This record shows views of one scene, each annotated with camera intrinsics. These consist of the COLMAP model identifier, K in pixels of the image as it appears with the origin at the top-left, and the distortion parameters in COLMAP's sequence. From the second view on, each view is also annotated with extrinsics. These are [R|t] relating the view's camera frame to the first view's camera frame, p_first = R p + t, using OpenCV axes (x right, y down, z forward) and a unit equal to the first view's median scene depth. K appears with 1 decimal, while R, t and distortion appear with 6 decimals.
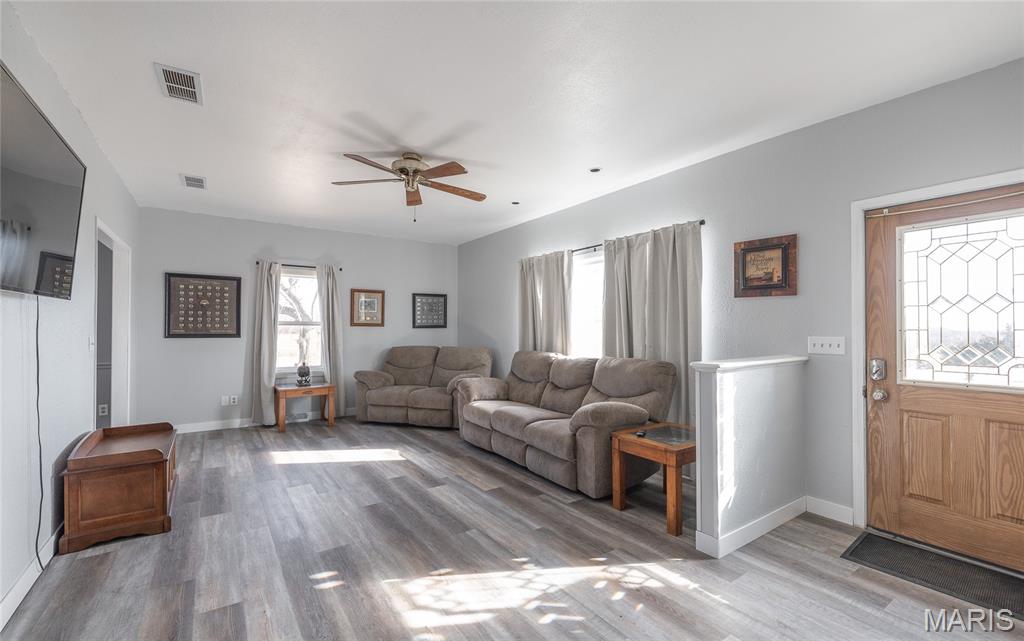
lens RADIAL K [[435.1, 0, 512.6], [0, 435.1, 322.7], [0, 0, 1]] dist [-0.002314, 0.001116]
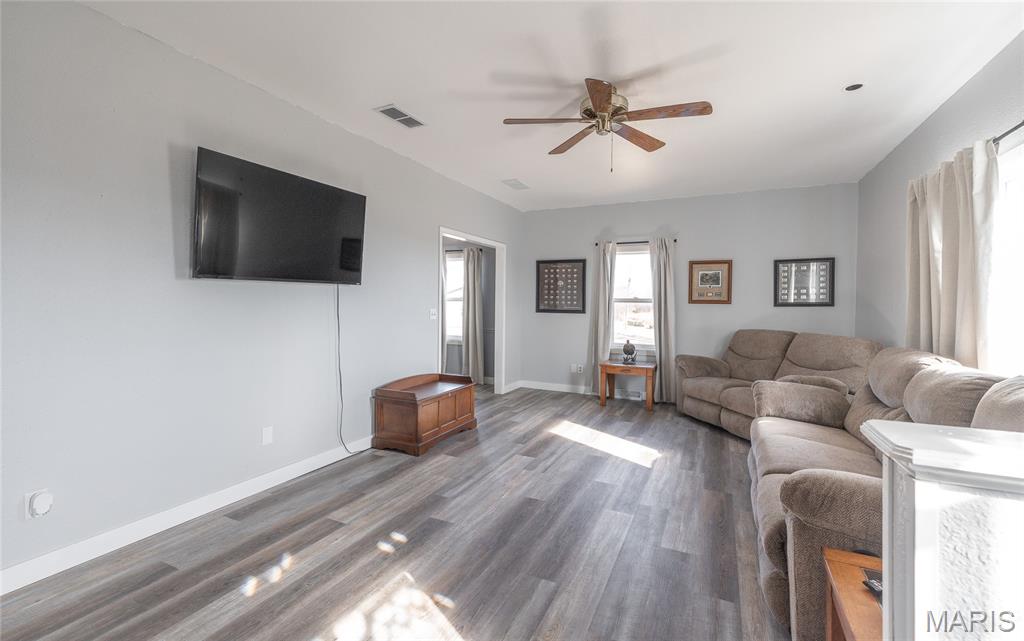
lens RADIAL K [[435.1, 0, 515.6], [0, 435.1, 308.7], [0, 0, 1]] dist [-0.002314, 0.001116]
pose [[0.501796, 0.011642, -0.864908, 0.406026], [0.004130, 0.999866, 0.015855, 0.006371], [0.864976, -0.011528, 0.501680, 0.477517]]
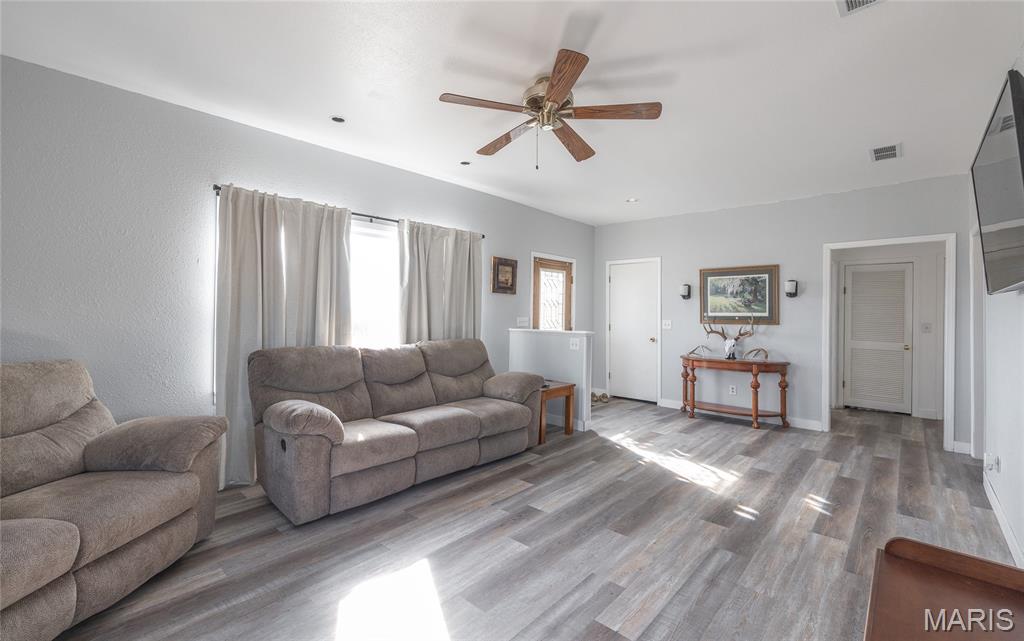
lens RADIAL K [[435.1, 0, 514.0], [0, 435.1, 313.5], [0, 0, 1]] dist [-0.002314, 0.001116]
pose [[-0.222966, -0.006078, 0.974807, -0.990262], [-0.022593, 0.999744, 0.001066, 0.011699], [-0.974564, -0.021786, -0.223047, 1.277295]]
